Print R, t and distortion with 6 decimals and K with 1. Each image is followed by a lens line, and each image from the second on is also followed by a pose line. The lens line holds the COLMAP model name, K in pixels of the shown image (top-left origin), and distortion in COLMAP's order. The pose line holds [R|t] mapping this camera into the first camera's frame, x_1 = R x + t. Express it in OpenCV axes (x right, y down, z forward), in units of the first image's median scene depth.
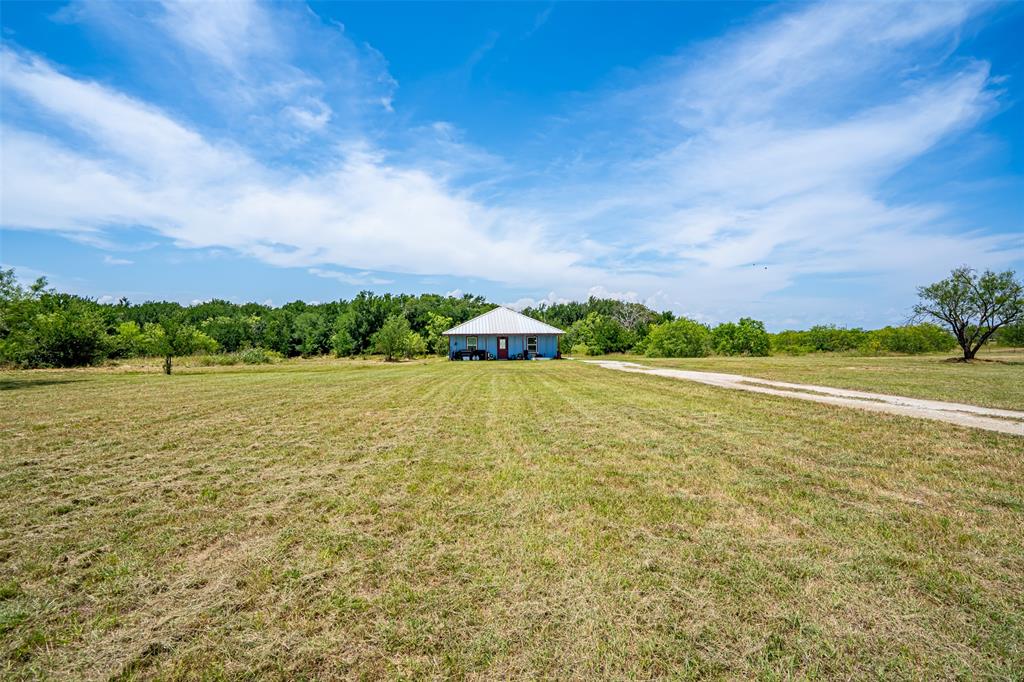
lens RADIAL K [[465.8, 0, 512.0], [0, 465.8, 341.0], [0, 0, 1]] dist [-0.000624, 0.000296]
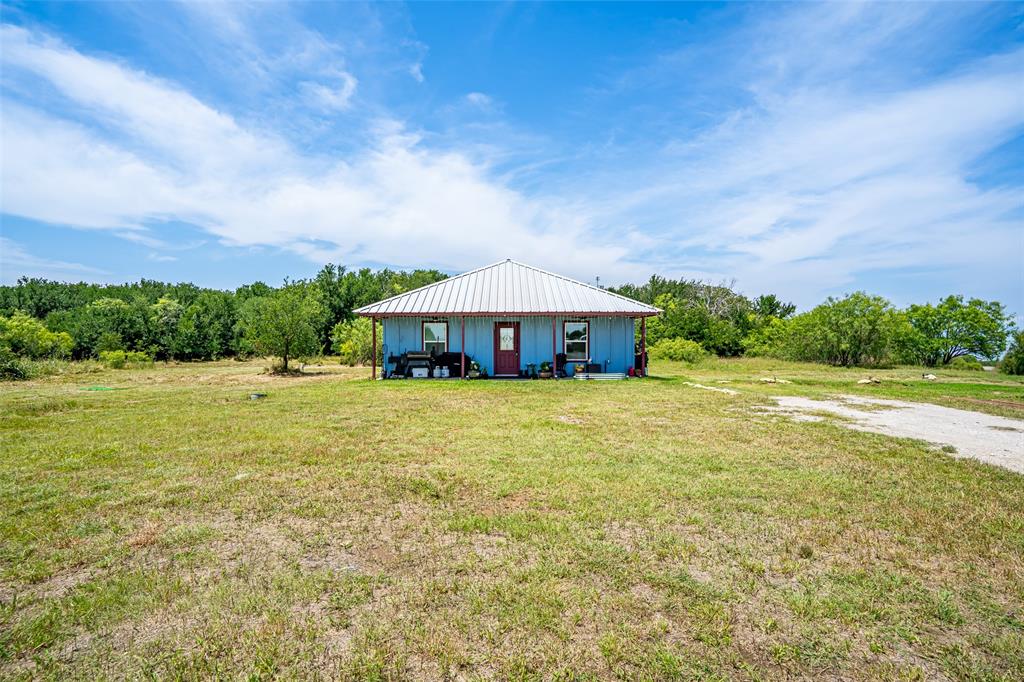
lens RADIAL K [[465.8, 0, 512.0], [0, 465.8, 341.0], [0, 0, 1]] dist [-0.000624, 0.000296]
pose [[0.995851, 0.003073, -0.090952, 0.013224], [-0.002638, 0.999985, 0.004896, 0.003562], [0.090965, -0.004636, 0.995843, 0.324259]]
